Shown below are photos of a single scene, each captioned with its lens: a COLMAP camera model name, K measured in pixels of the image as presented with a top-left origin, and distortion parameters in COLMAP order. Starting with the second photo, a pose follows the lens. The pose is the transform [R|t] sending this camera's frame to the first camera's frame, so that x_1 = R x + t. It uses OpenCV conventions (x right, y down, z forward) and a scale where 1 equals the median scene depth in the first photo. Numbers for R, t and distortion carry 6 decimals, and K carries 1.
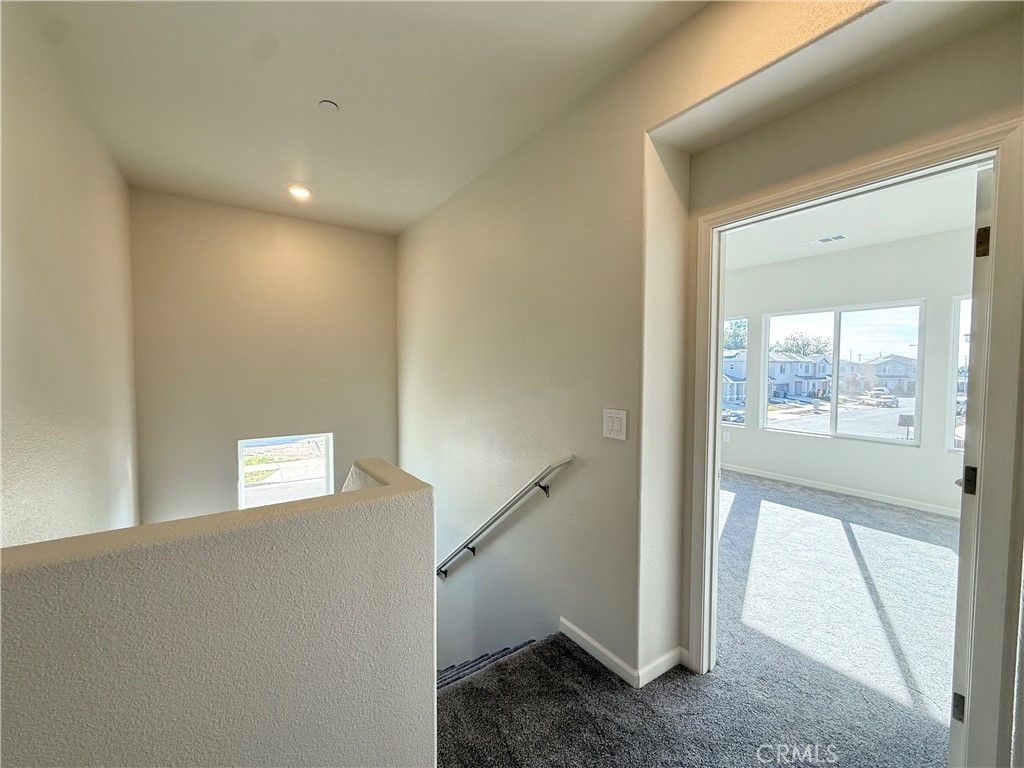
lens RADIAL K [[409.0, 0, 513.8], [0, 409.0, 384.0], [0, 0, 1]] dist [-0.000215, 0.000006]
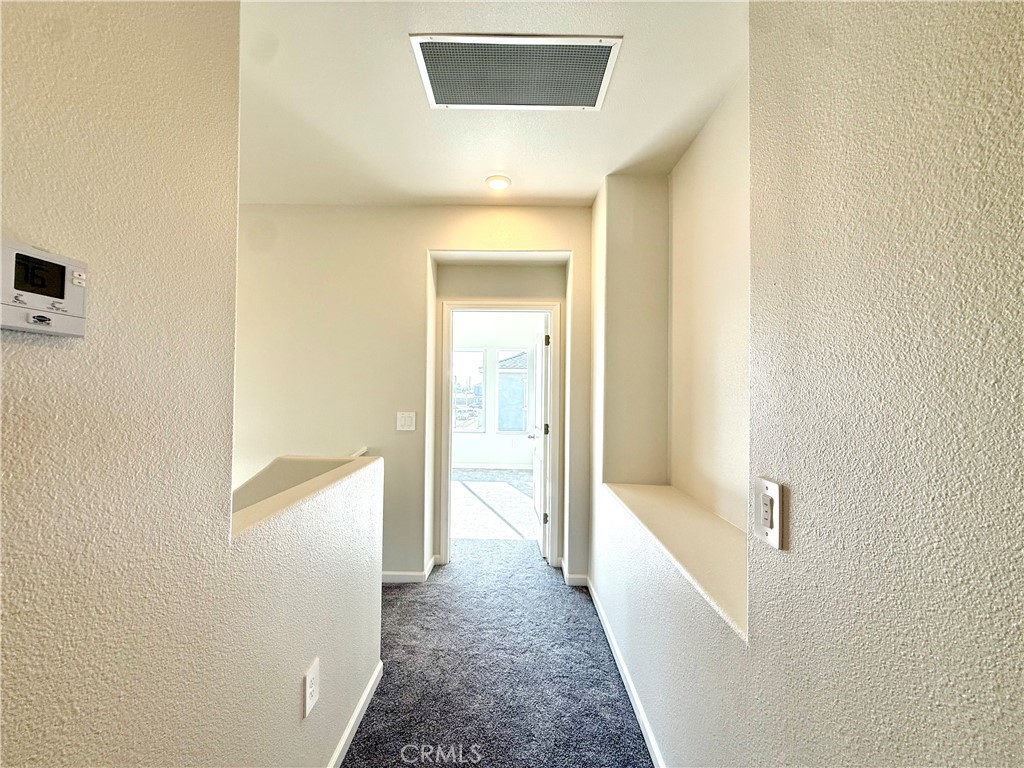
lens RADIAL K [[409.0, 0, 513.8], [0, 409.0, 384.0], [0, 0, 1]] dist [-0.000215, 0.000006]
pose [[0.576340, 0.006810, 0.817181, -0.817581], [0.026241, 0.999295, -0.026834, 0.008542], [-0.816788, 0.036909, 0.575756, -0.255093]]
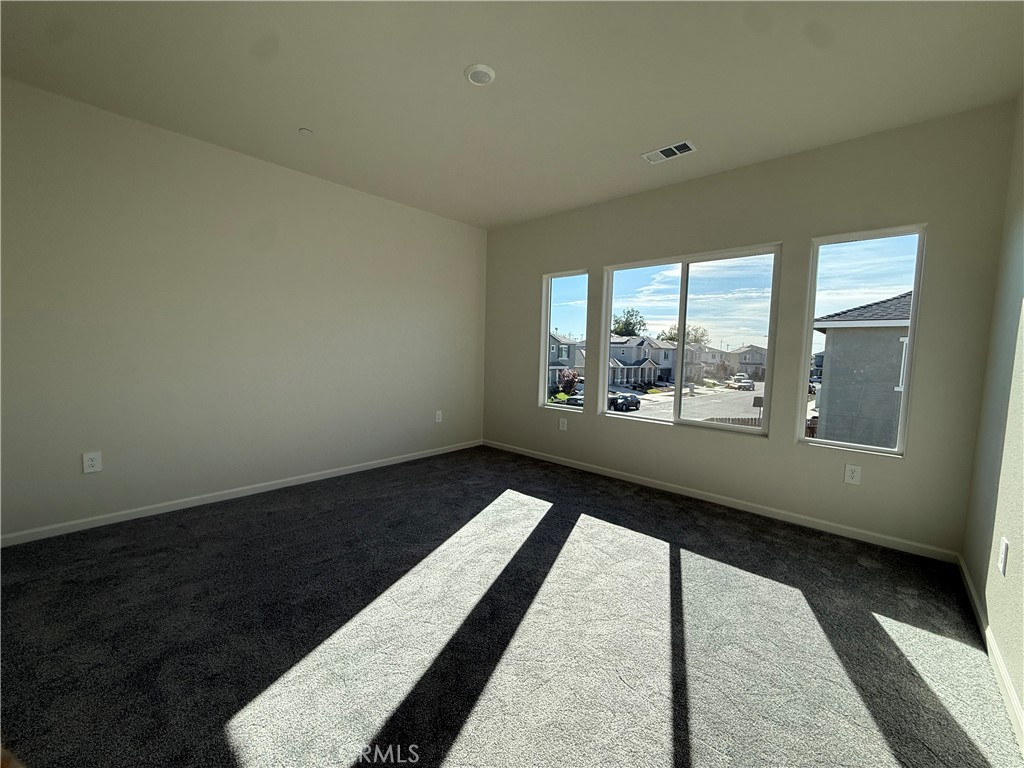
lens RADIAL K [[409.0, 0, 513.8], [0, 409.0, 384.0], [0, 0, 1]] dist [-0.000215, 0.000006]
pose [[0.975500, 0.003958, 0.219965, 0.263146], [-0.013036, 0.999121, 0.039834, 0.022209], [-0.219614, -0.041726, 0.974694, 0.264824]]
